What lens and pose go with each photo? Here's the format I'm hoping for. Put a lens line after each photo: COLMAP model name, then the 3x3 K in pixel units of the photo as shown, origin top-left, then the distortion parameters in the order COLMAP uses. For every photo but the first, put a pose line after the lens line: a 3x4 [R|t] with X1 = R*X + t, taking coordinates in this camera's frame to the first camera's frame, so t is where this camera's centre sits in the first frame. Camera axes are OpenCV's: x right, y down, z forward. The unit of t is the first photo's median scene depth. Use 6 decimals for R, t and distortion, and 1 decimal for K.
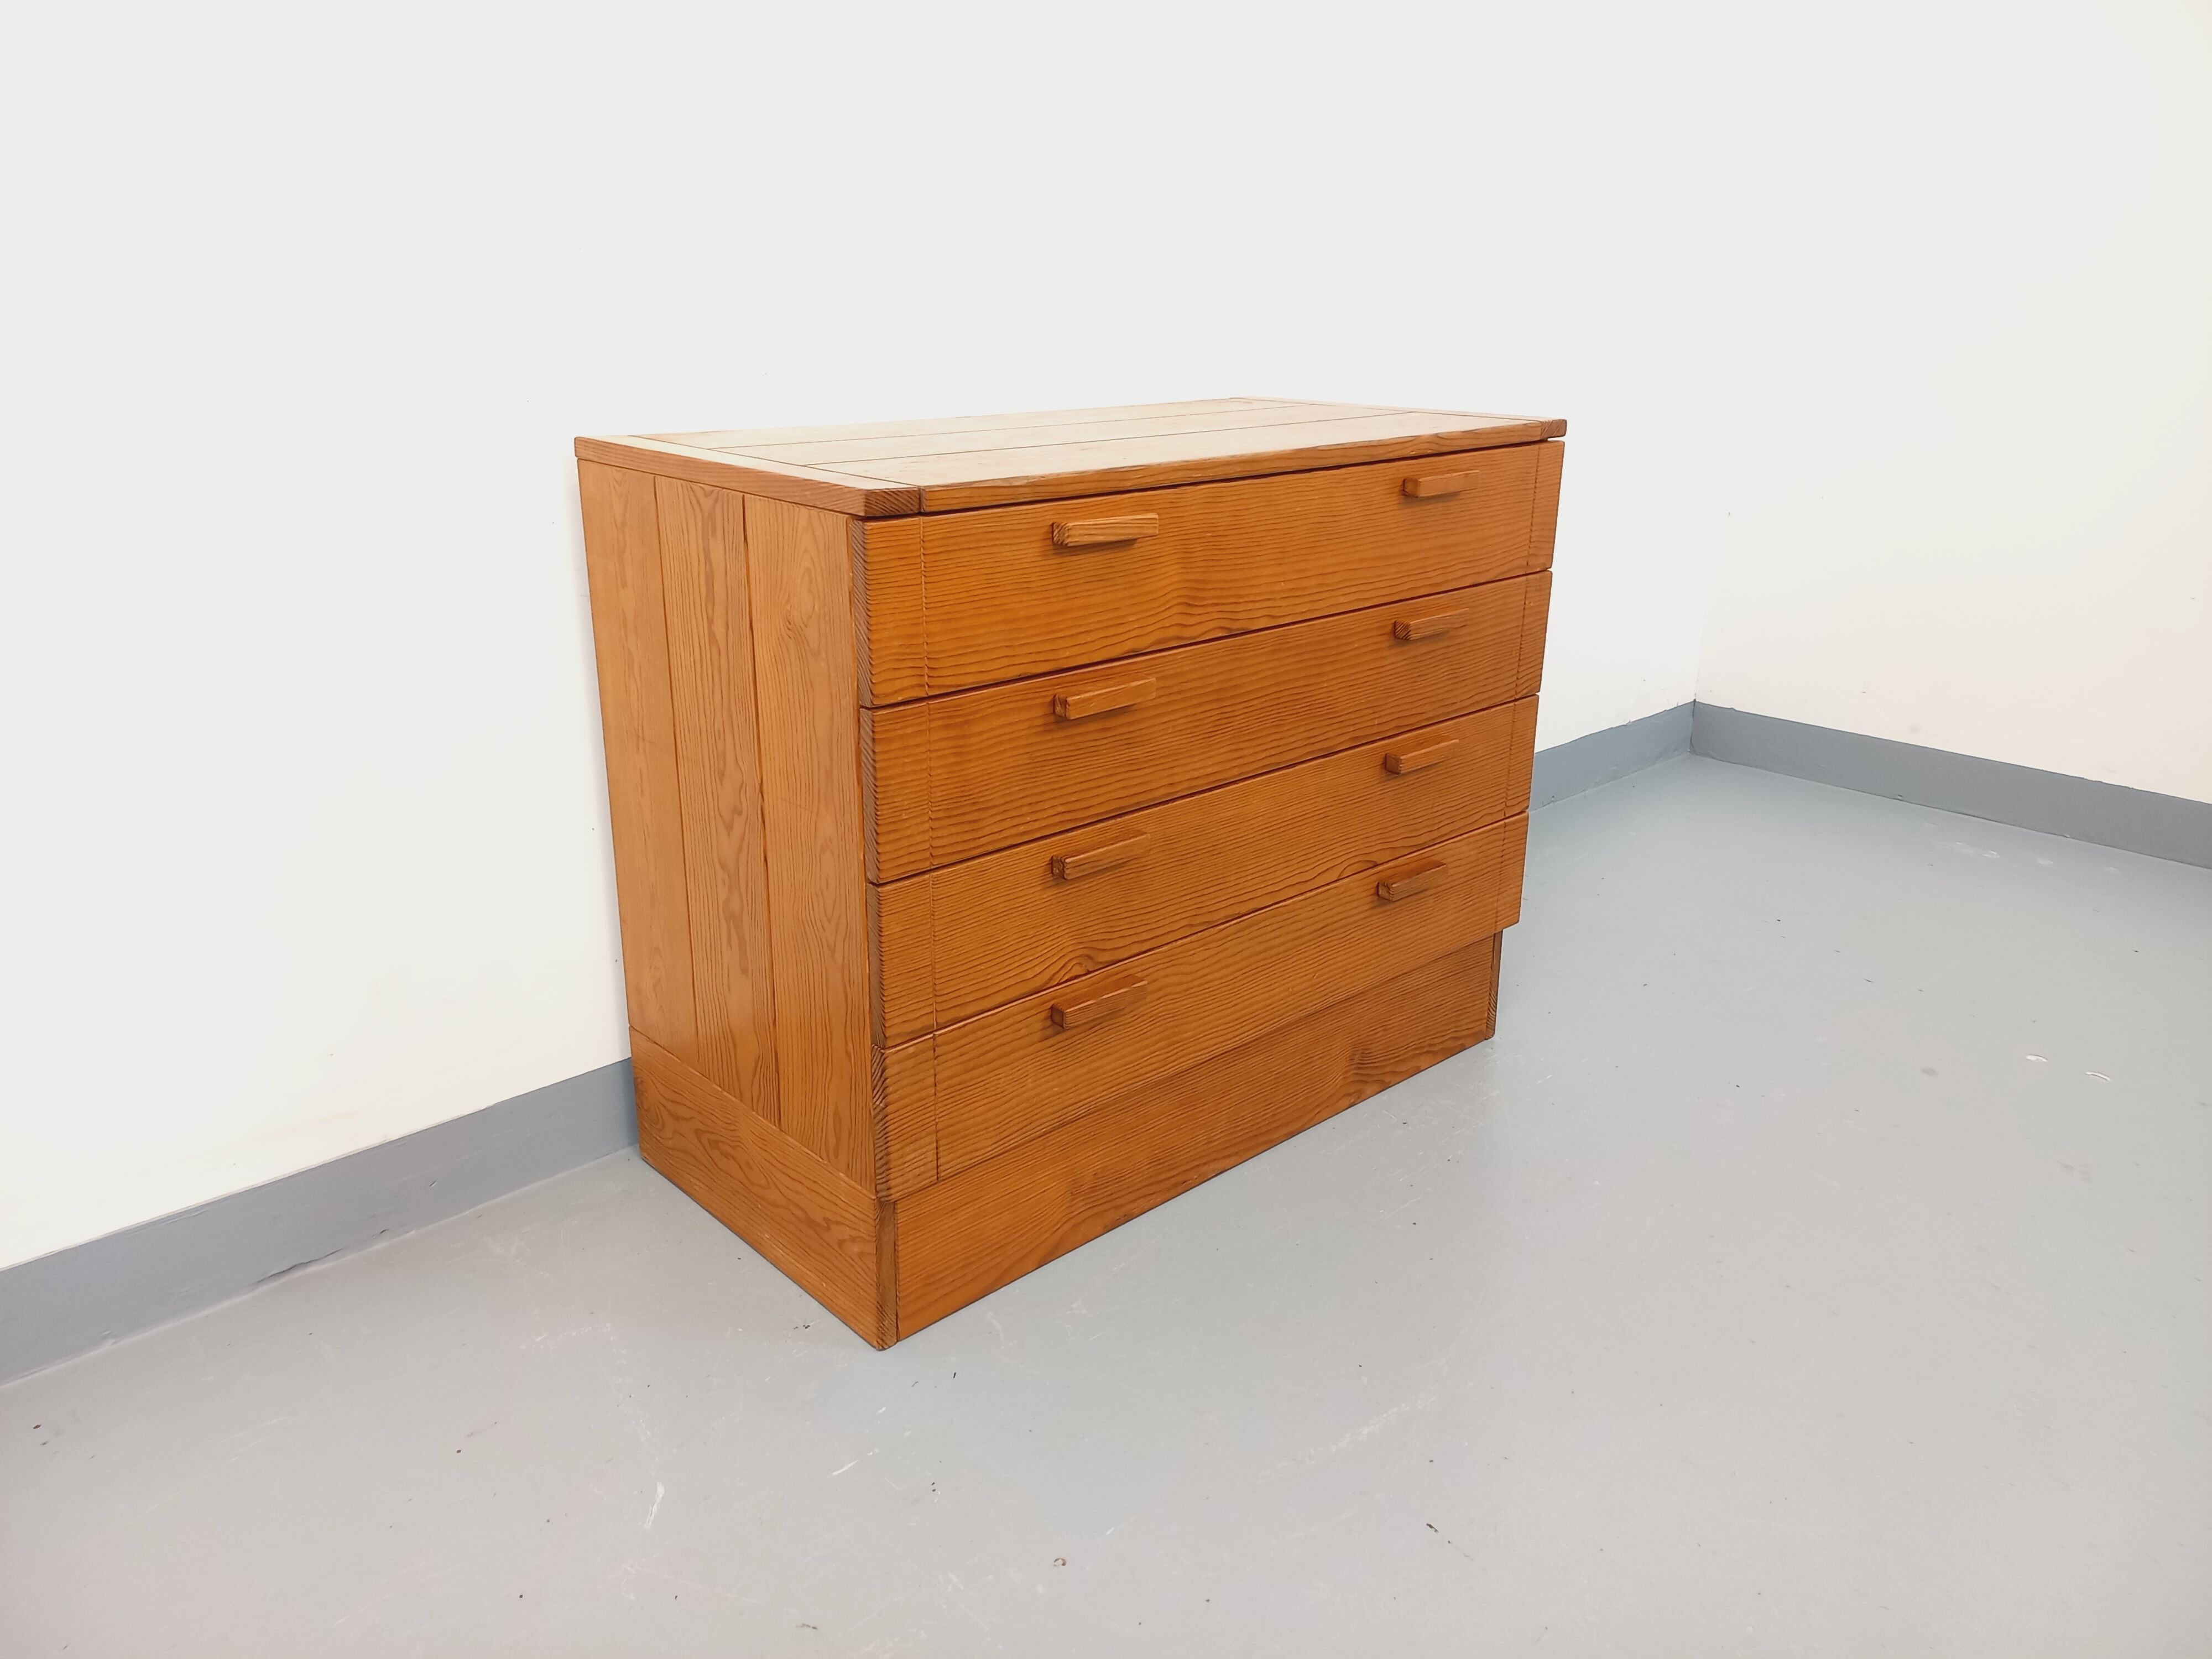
lens RADIAL K [[1628.9, 0, 1121.2], [0, 1628.9, 806.2], [0, 0, 1]] dist [0.067432, -0.055613]
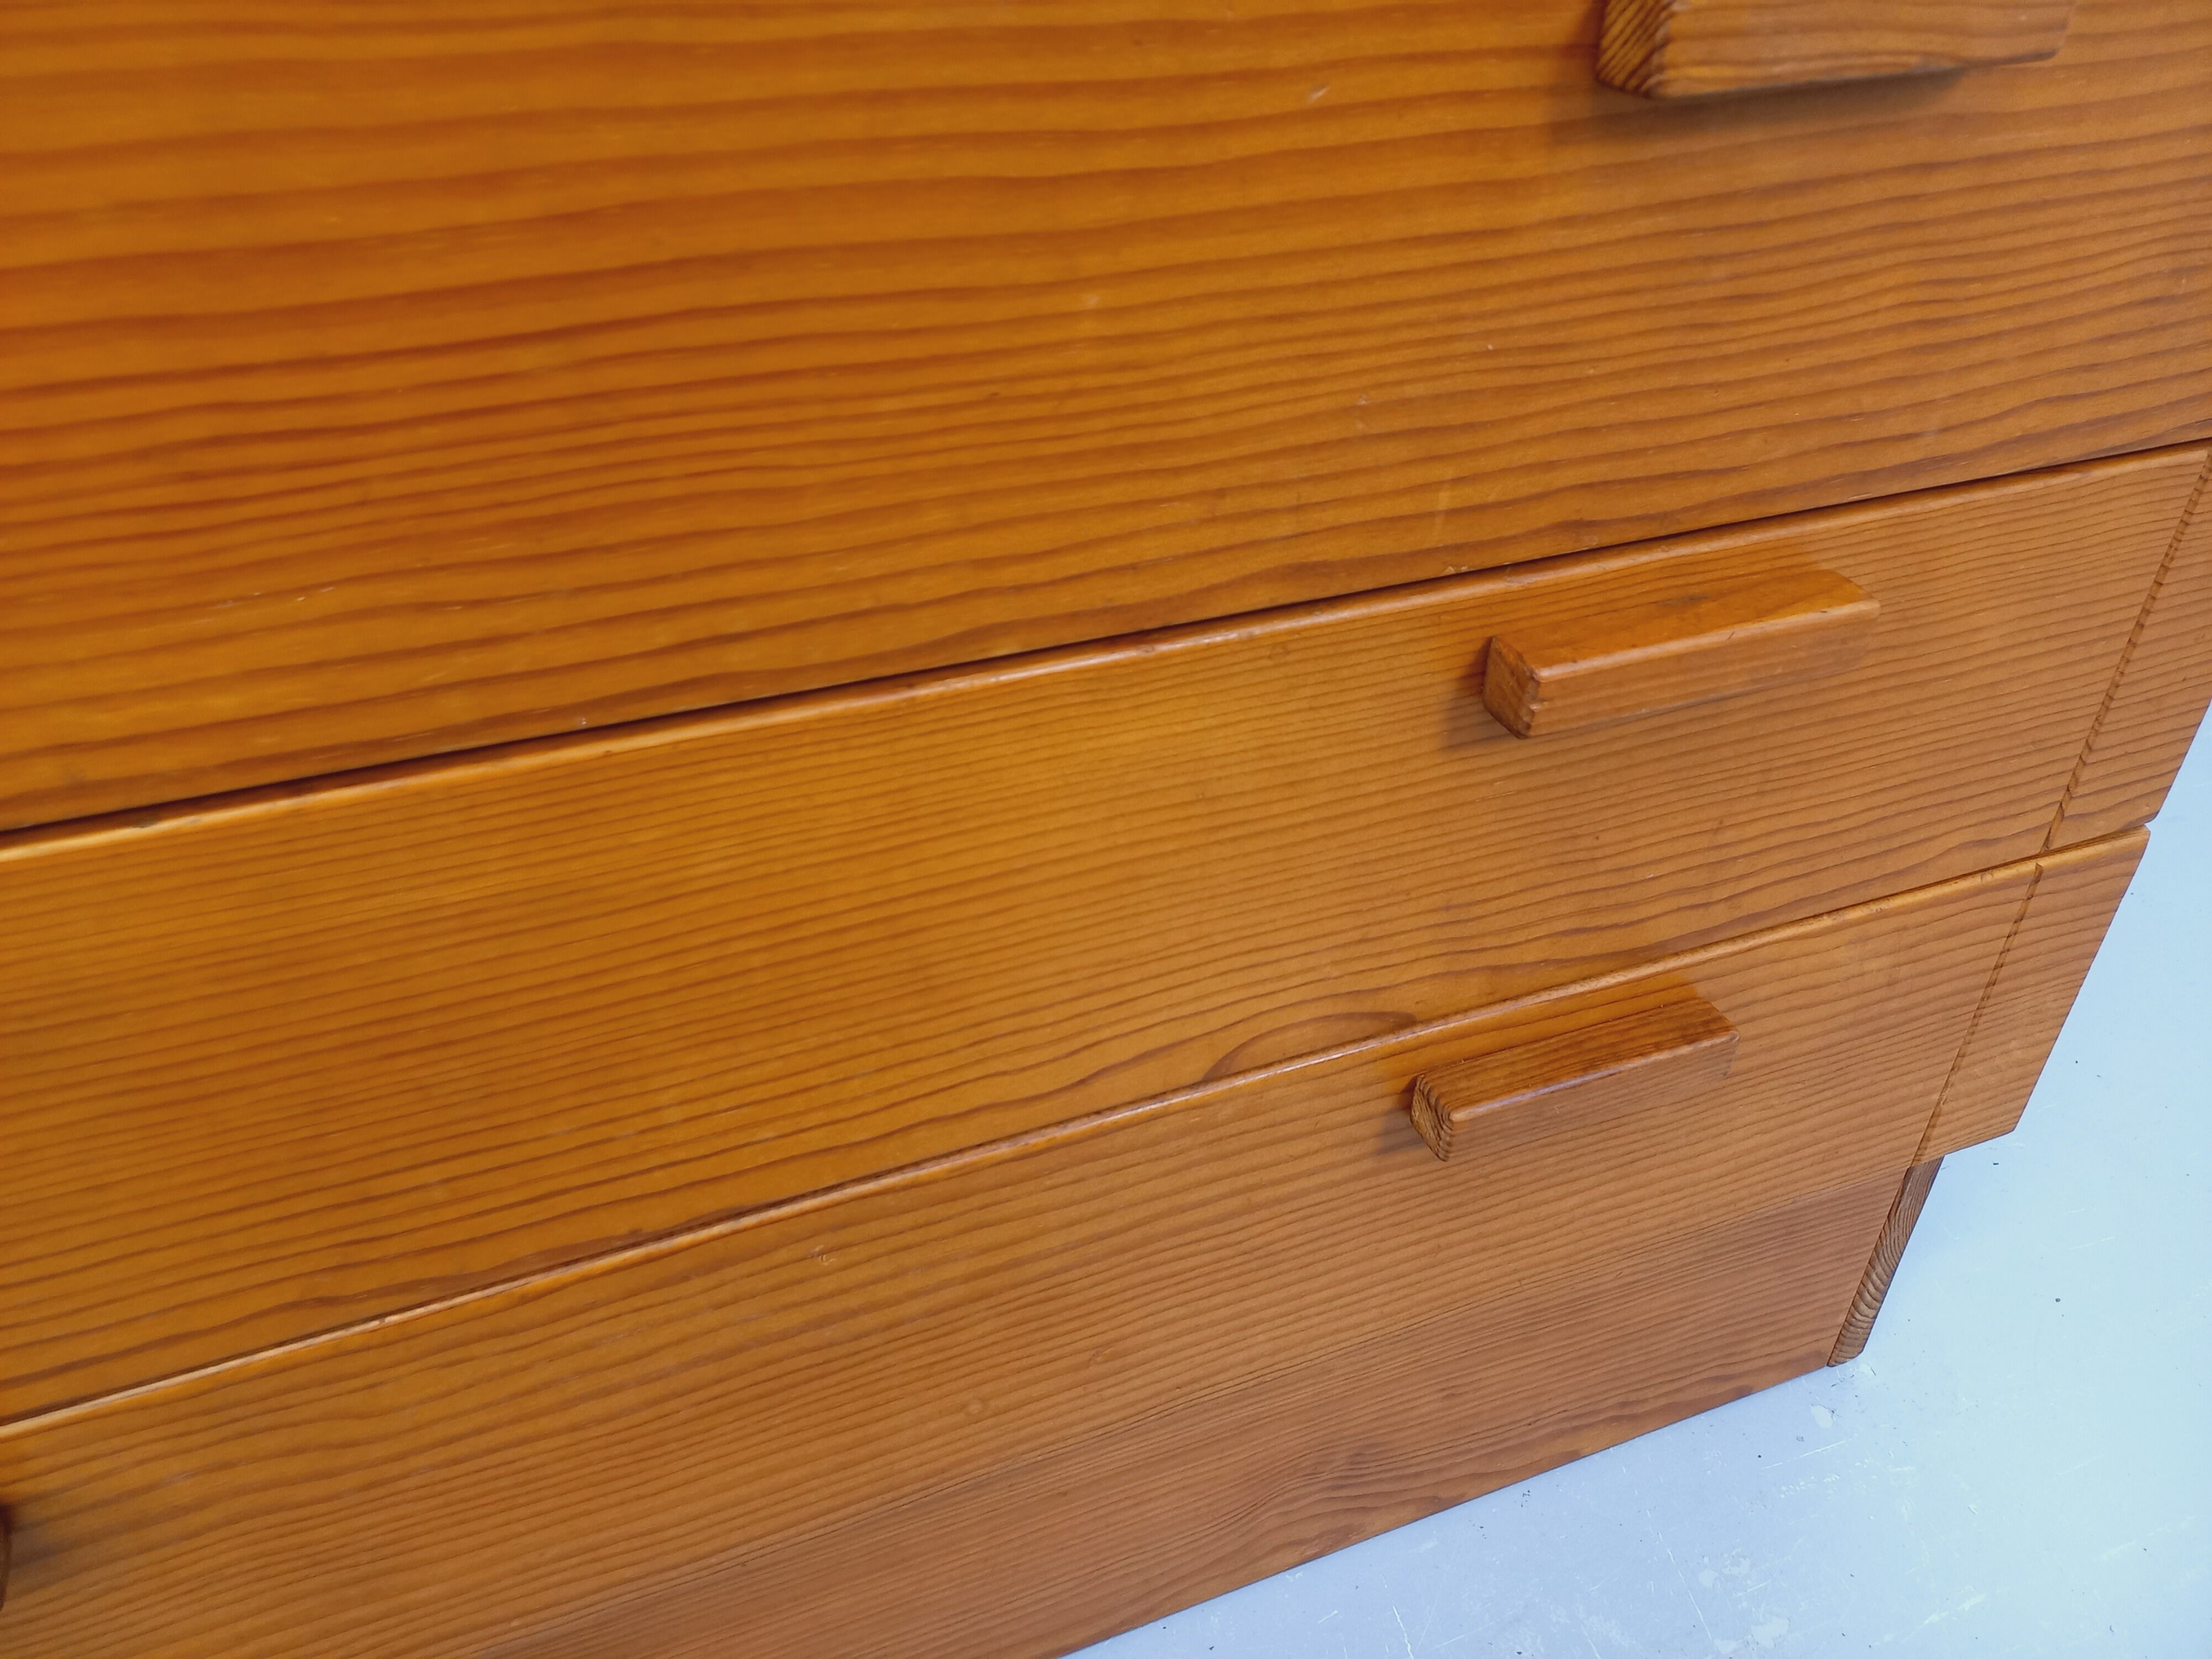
lens RADIAL K [[1628.9, 0, 1107.5], [0, 1628.9, 816.0], [0, 0, 1]] dist [0.067432, -0.055613]
pose [[0.933379, 0.209292, -0.291548, 0.212308], [-0.121426, 0.948608, 0.292231, -0.079683], [0.337726, -0.237361, 0.910824, 0.880282]]
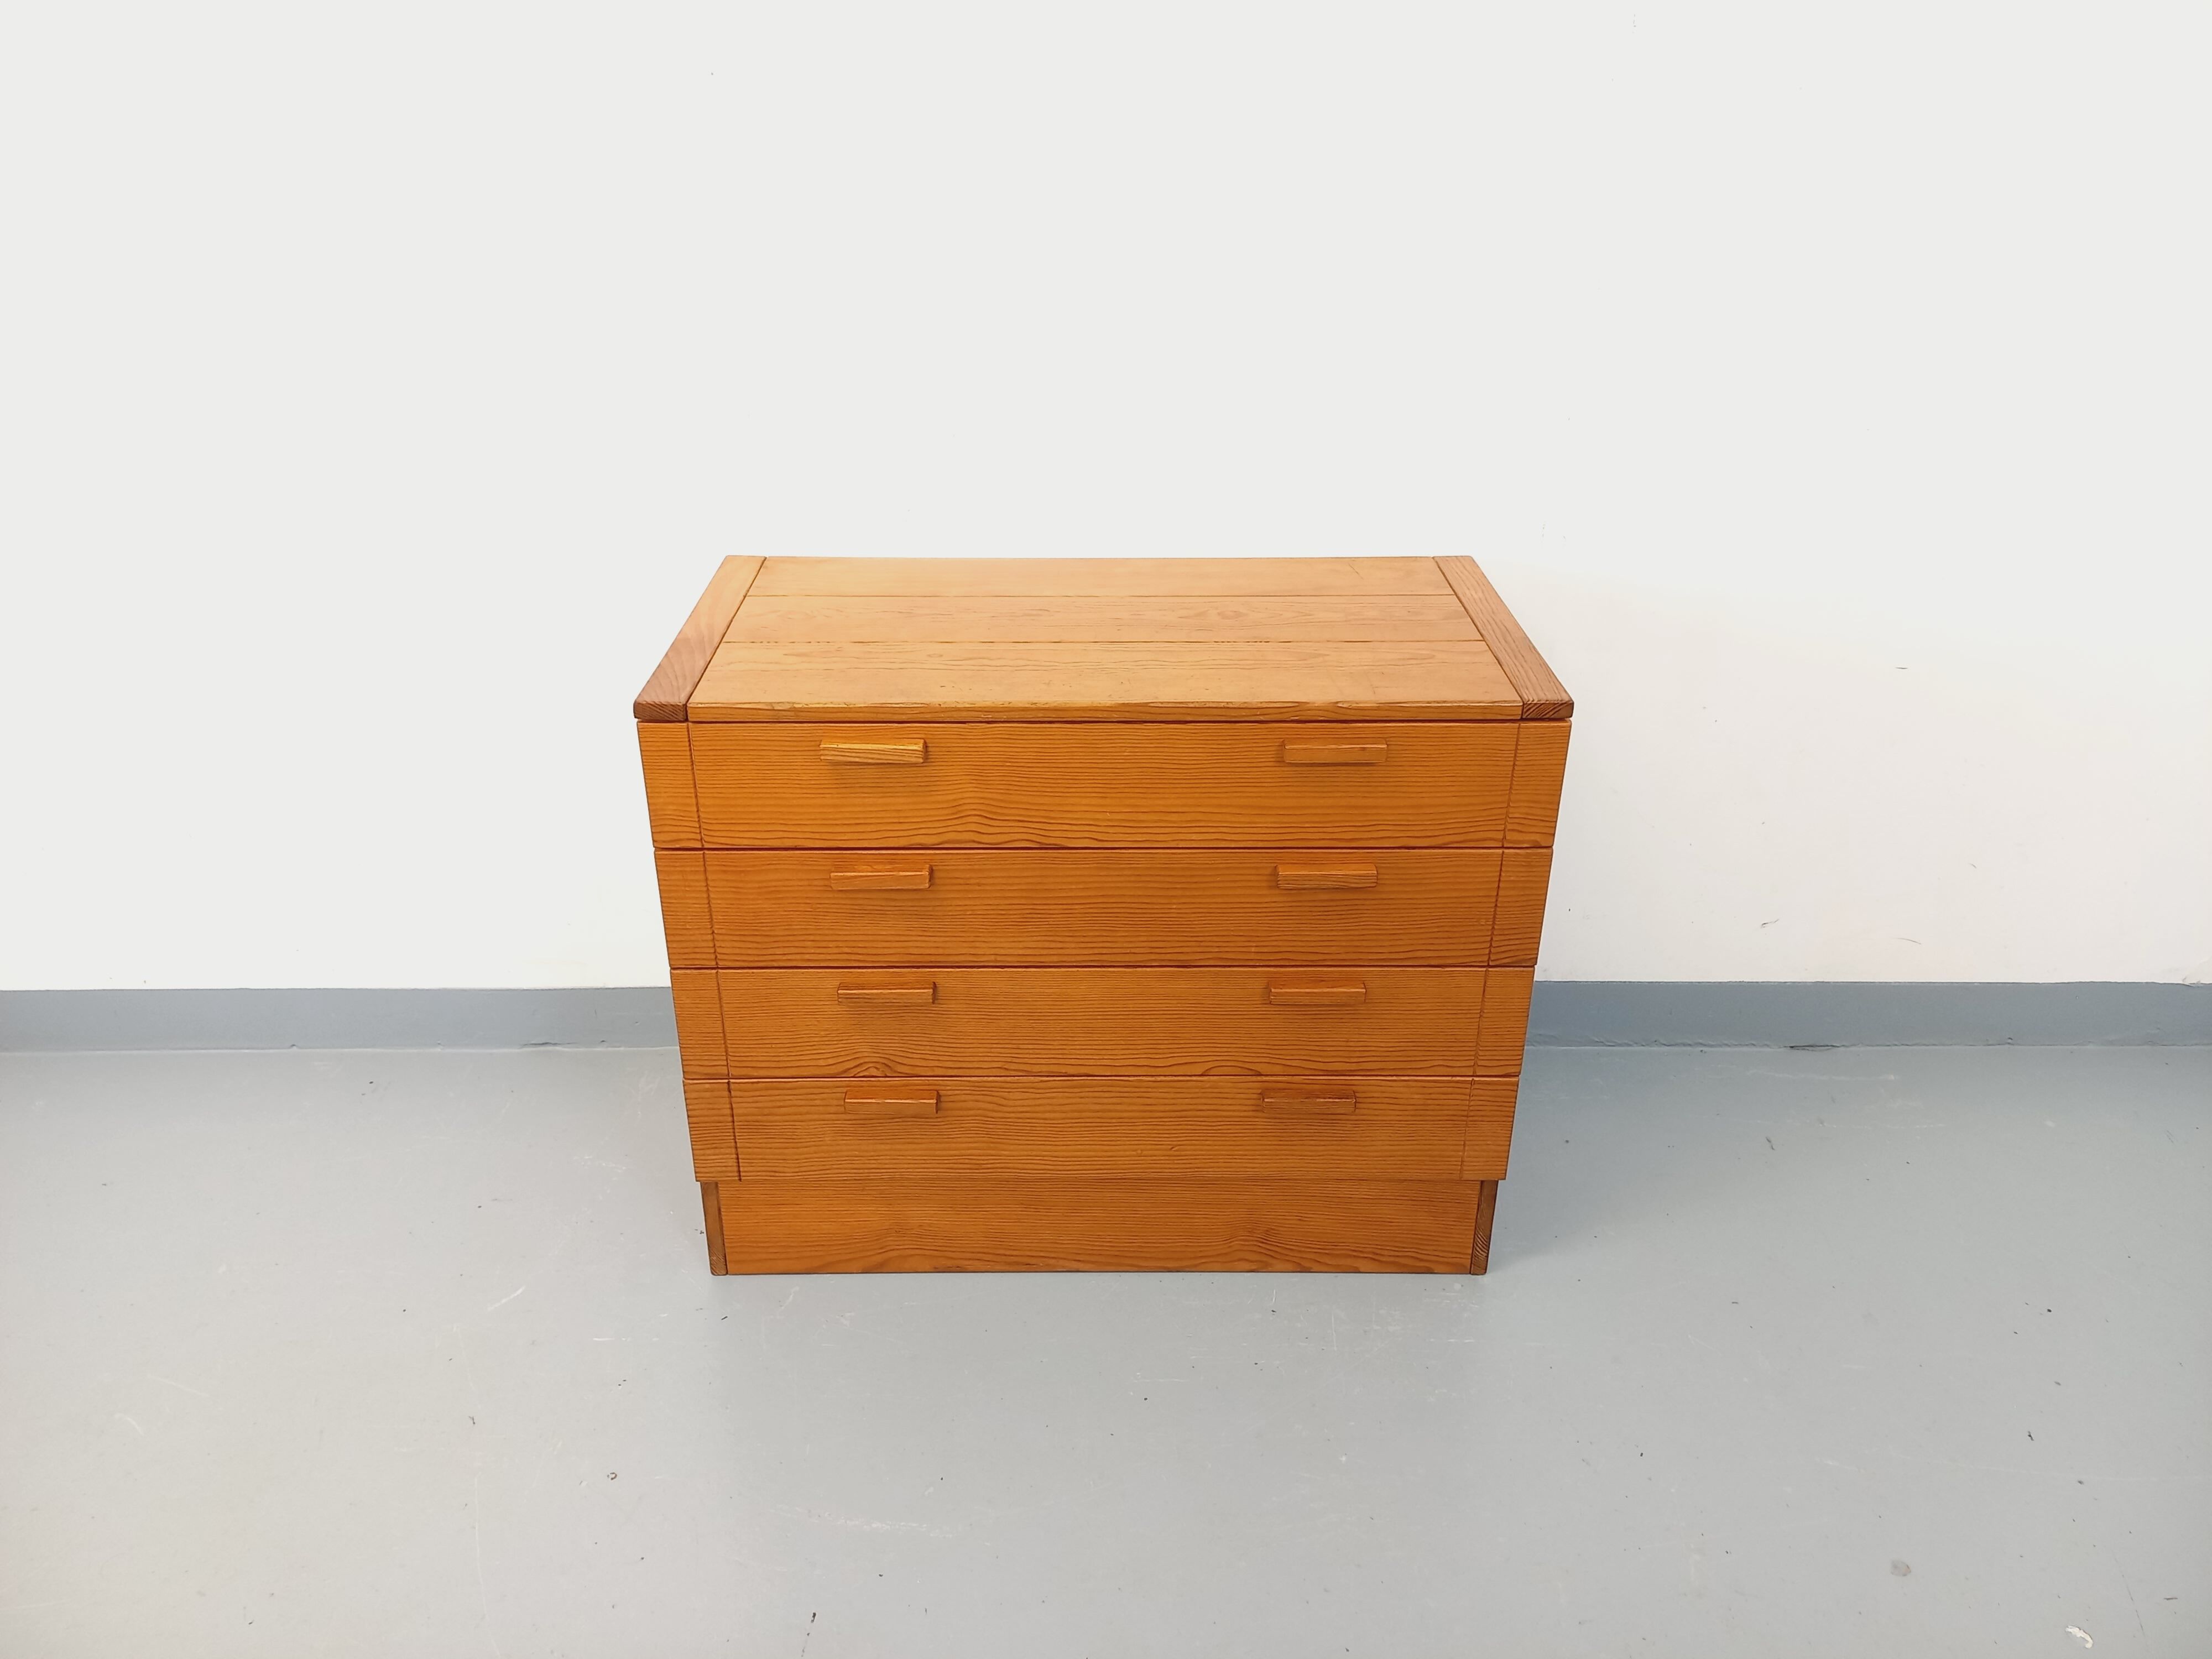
lens RADIAL K [[1628.9, 0, 1088.4], [0, 1628.9, 802.4], [0, 0, 1]] dist [0.067432, -0.055613]
pose [[0.733920, 0.296163, -0.611269, 0.772844], [-0.208651, 0.954724, 0.212051, -0.382427], [0.646395, -0.028086, 0.762486, 0.170700]]
